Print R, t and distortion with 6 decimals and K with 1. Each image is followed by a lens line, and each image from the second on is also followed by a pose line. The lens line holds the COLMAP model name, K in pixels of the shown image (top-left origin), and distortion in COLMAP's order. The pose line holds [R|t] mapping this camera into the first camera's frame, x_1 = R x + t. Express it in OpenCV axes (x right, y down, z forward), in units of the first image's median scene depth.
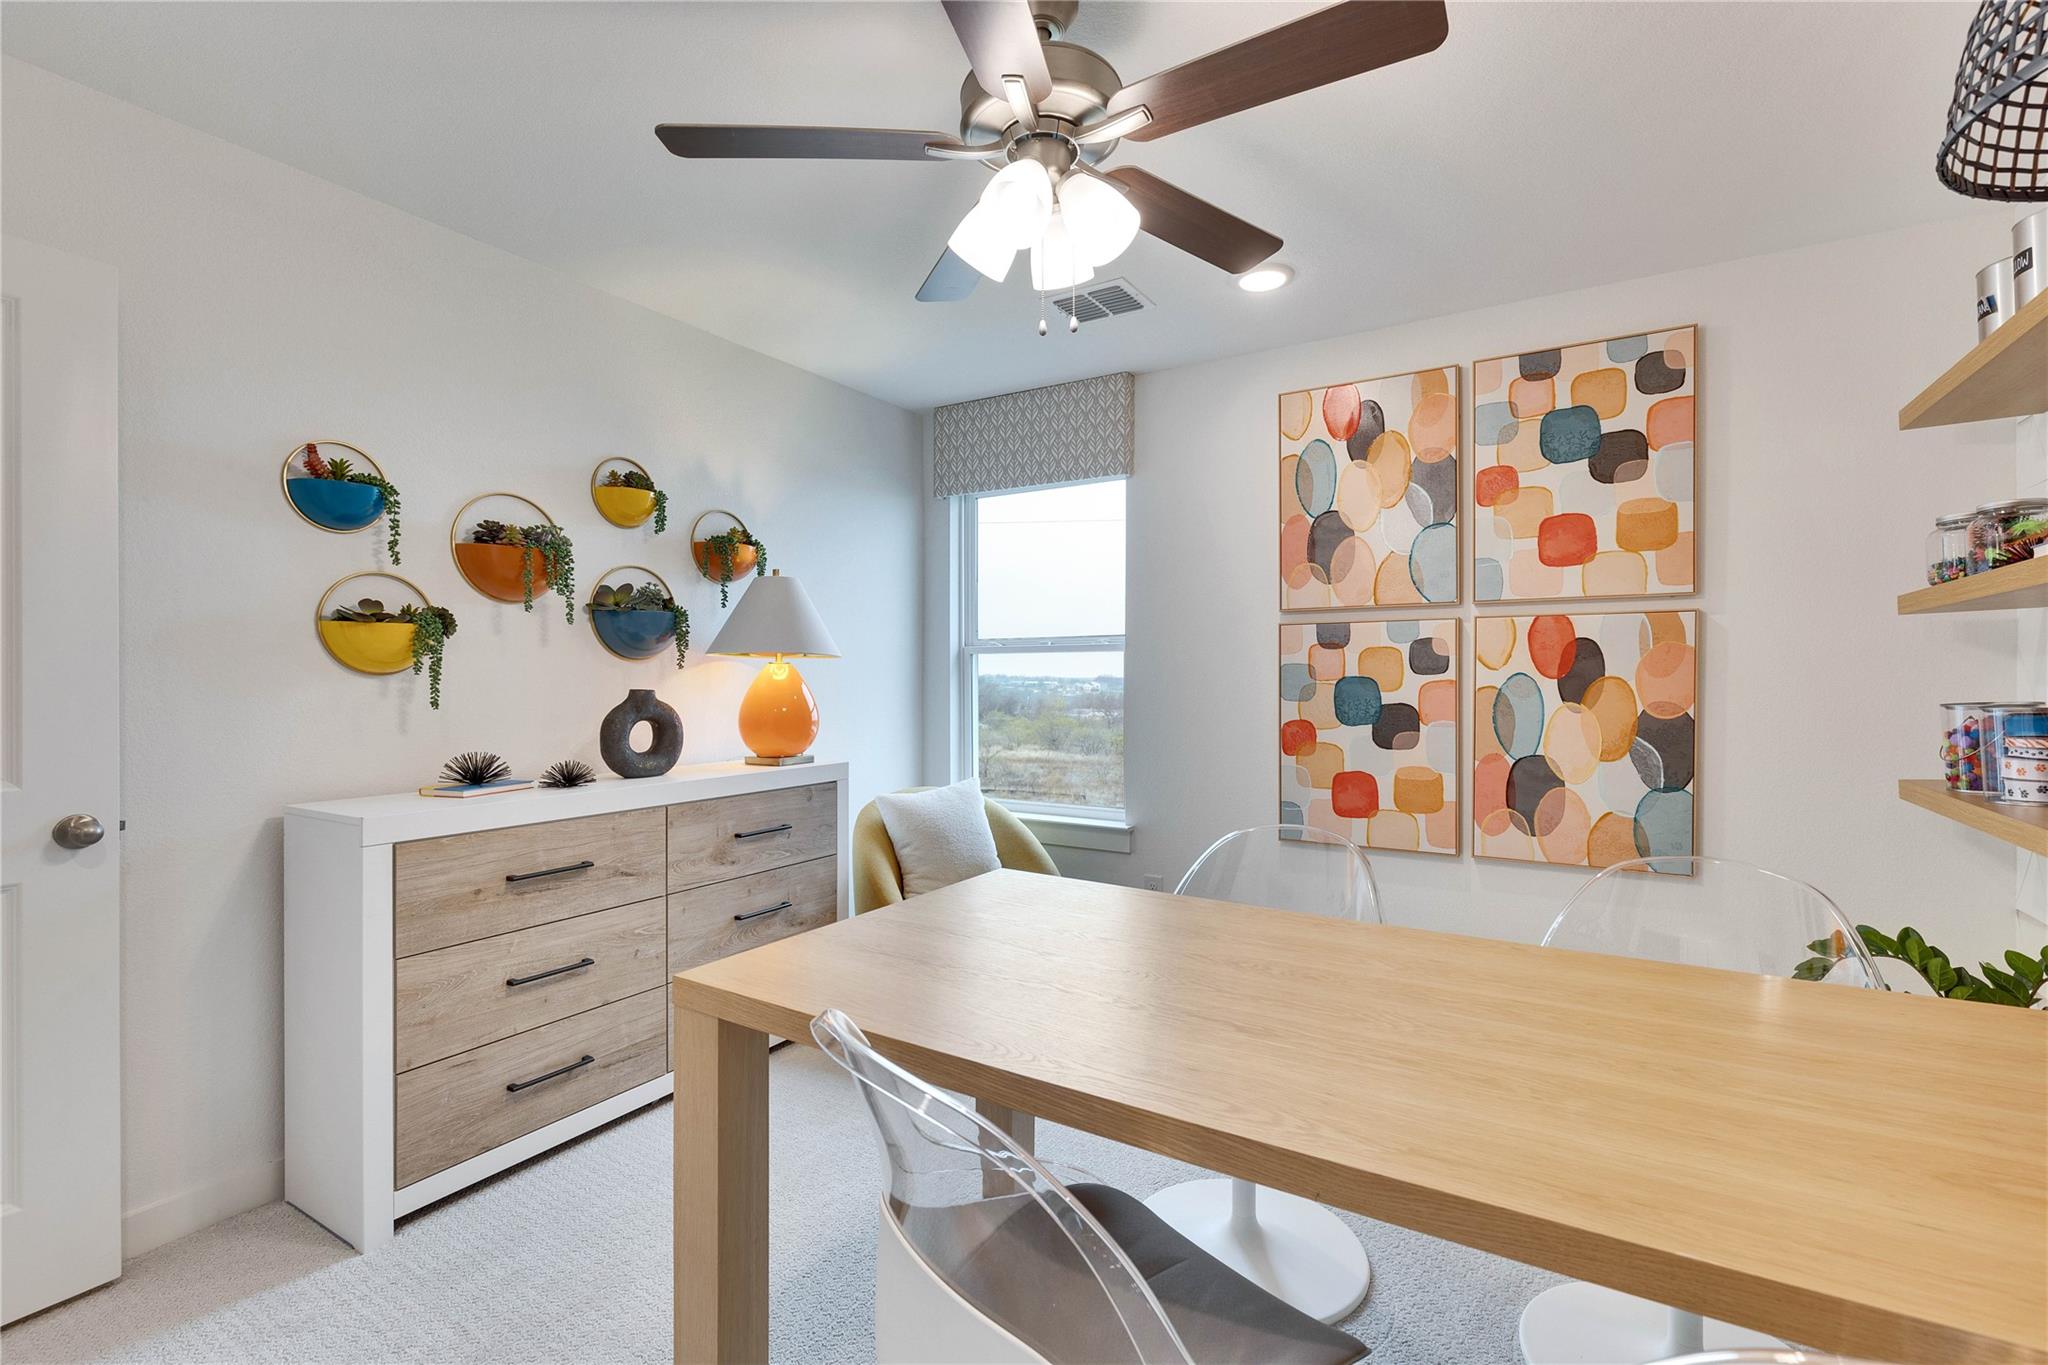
lens RADIAL K [[908.8, 0, 1038.4], [0, 908.8, 679.5], [0, 0, 1]] dist [0.000351, 0.000617]
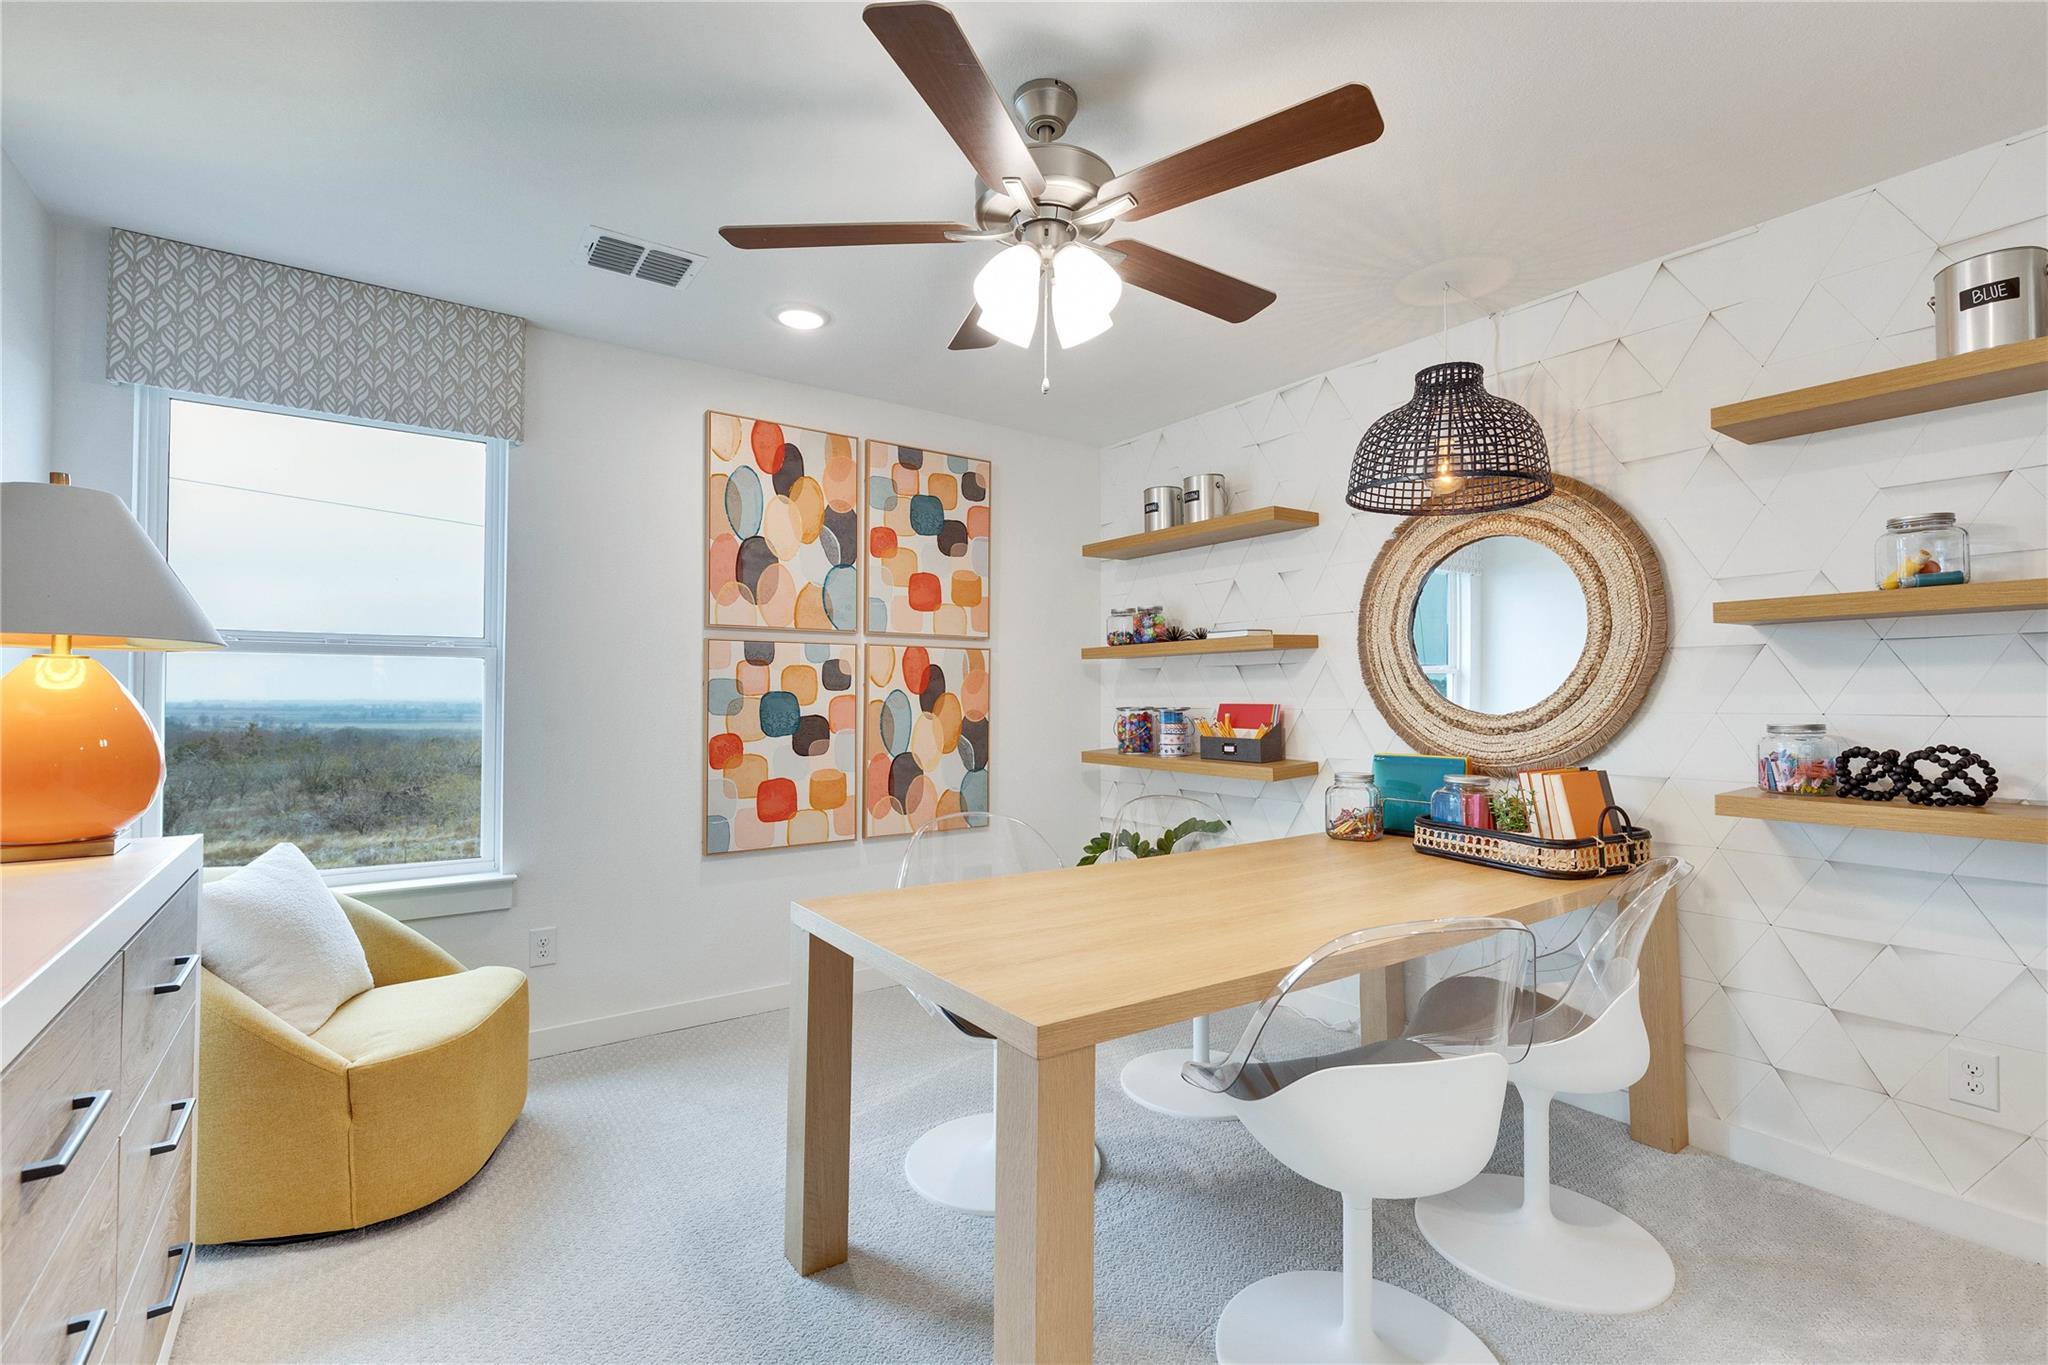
lens RADIAL K [[908.8, 0, 1040.1], [0, 908.8, 682.6], [0, 0, 1]] dist [0.000351, 0.000617]
pose [[0.376965, 0.016761, 0.926076, -0.583730], [0.000352, 0.999834, -0.018239, 0.006269], [-0.926227, 0.007202, 0.376896, 0.316760]]
